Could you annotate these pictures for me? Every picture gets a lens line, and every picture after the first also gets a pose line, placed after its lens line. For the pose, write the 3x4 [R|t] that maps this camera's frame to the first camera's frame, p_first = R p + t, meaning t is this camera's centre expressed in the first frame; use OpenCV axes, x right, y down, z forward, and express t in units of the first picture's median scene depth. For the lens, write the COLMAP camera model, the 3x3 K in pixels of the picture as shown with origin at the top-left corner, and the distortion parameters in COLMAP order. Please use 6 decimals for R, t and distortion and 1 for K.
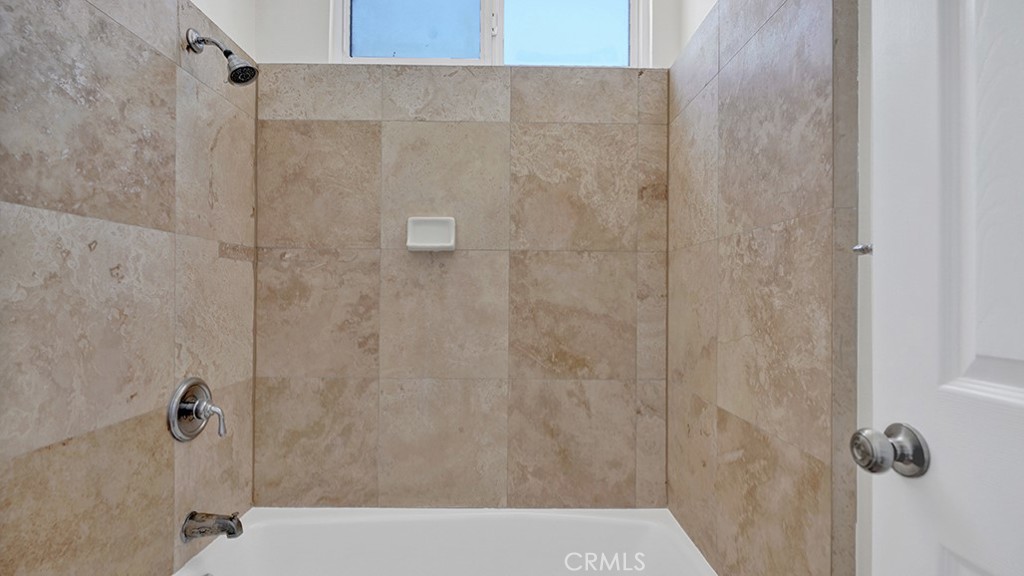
lens RADIAL K [[484.6, 0, 513.3], [0, 484.6, 280.8], [0, 0, 1]] dist [-0.029128, 0.011476]
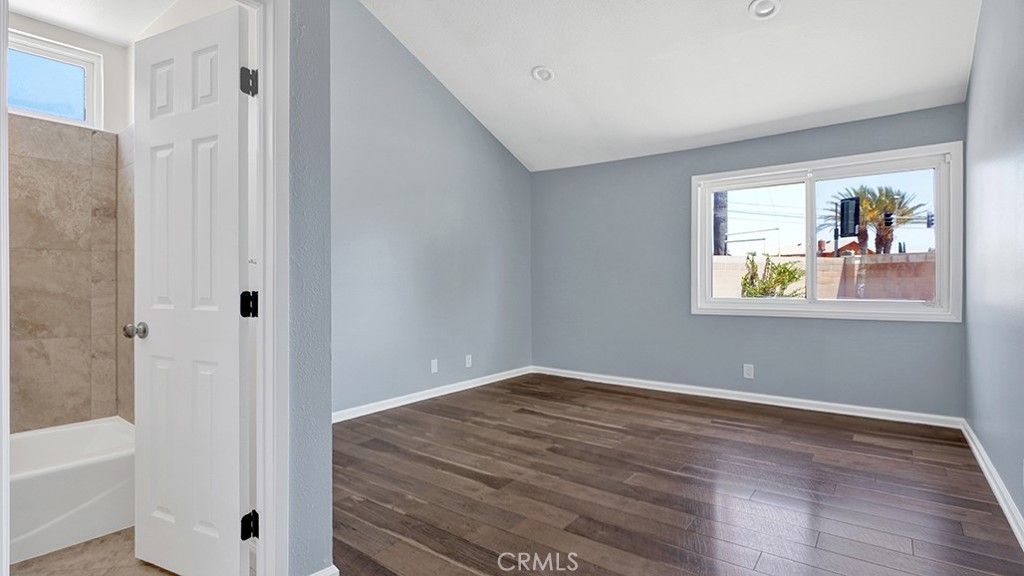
lens RADIAL K [[484.6, 0, 513.3], [0, 484.6, 280.8], [0, 0, 1]] dist [-0.029128, 0.011476]
pose [[0.696950, -0.004936, 0.717103, 0.106152], [-0.015298, 0.999646, 0.021749, -0.019700], [-0.716957, -0.026128, 0.696628, -0.981812]]
